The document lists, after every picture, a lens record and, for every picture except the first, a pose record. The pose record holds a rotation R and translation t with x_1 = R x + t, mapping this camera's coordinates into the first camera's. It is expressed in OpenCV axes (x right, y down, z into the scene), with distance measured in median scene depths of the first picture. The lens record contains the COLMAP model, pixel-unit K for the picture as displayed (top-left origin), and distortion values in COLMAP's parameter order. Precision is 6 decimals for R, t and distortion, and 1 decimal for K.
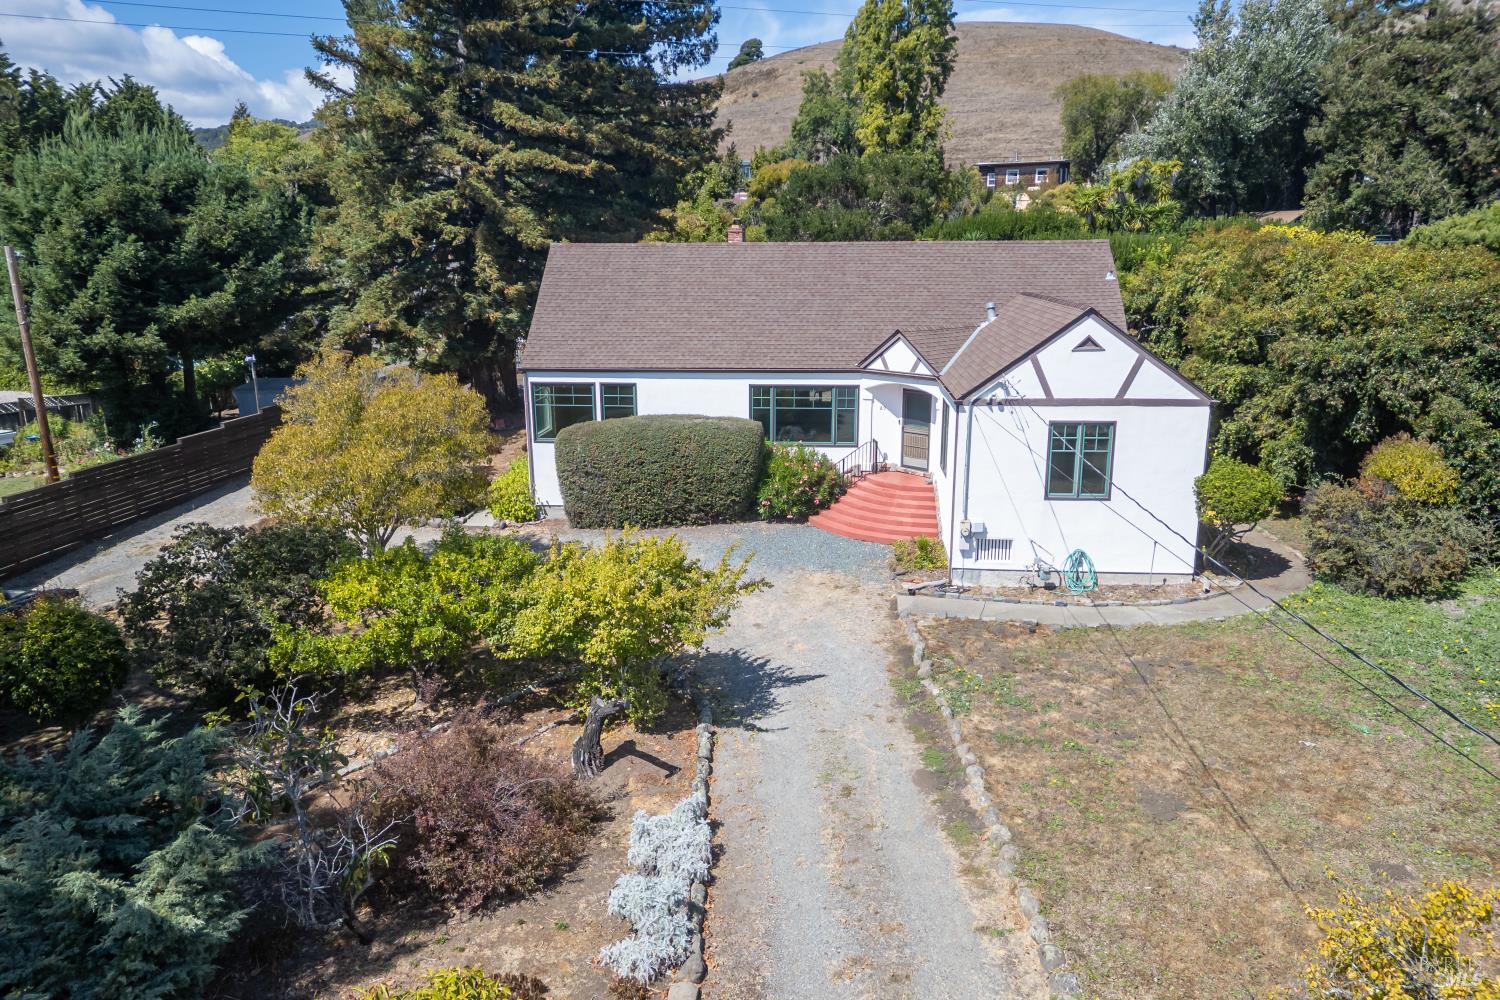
lens RADIAL K [[1040.1, 0, 780.2], [0, 1040.1, 497.9], [0, 0, 1]] dist [0.069340, -0.080531]
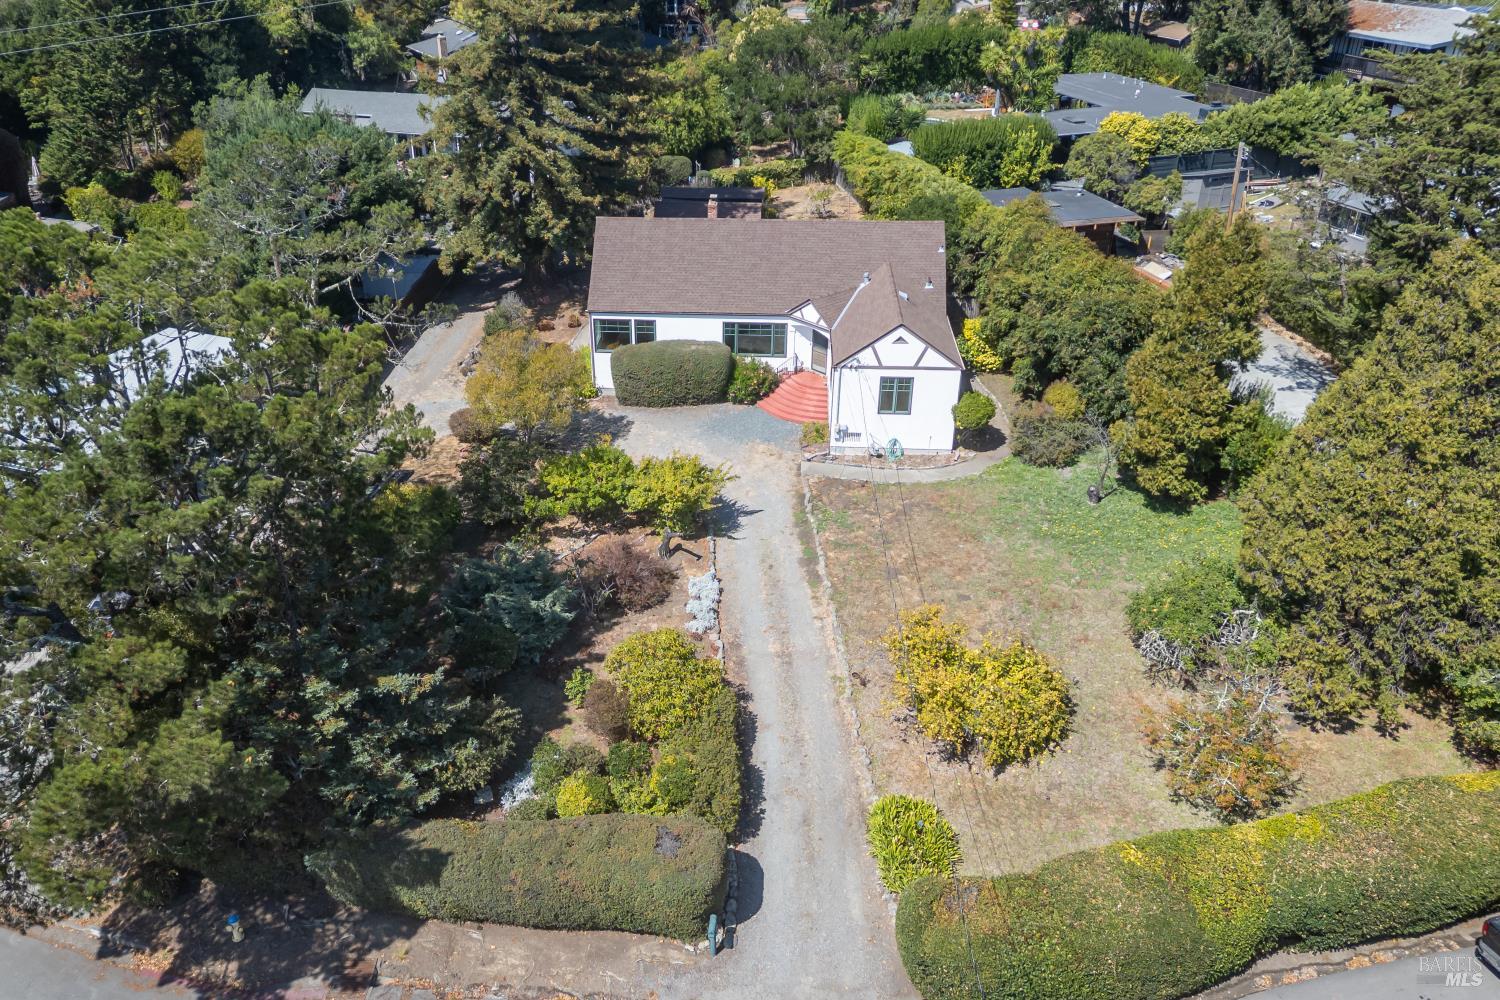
lens RADIAL K [[1040.1, 0, 780.2], [0, 1040.1, 497.9], [0, 0, 1]] dist [0.069340, -0.080531]
pose [[0.998709, 0.004044, 0.050630, -0.026987], [-0.017557, 0.962861, 0.269425, -0.372538], [-0.047660, -0.269966, 0.961690, -0.915697]]
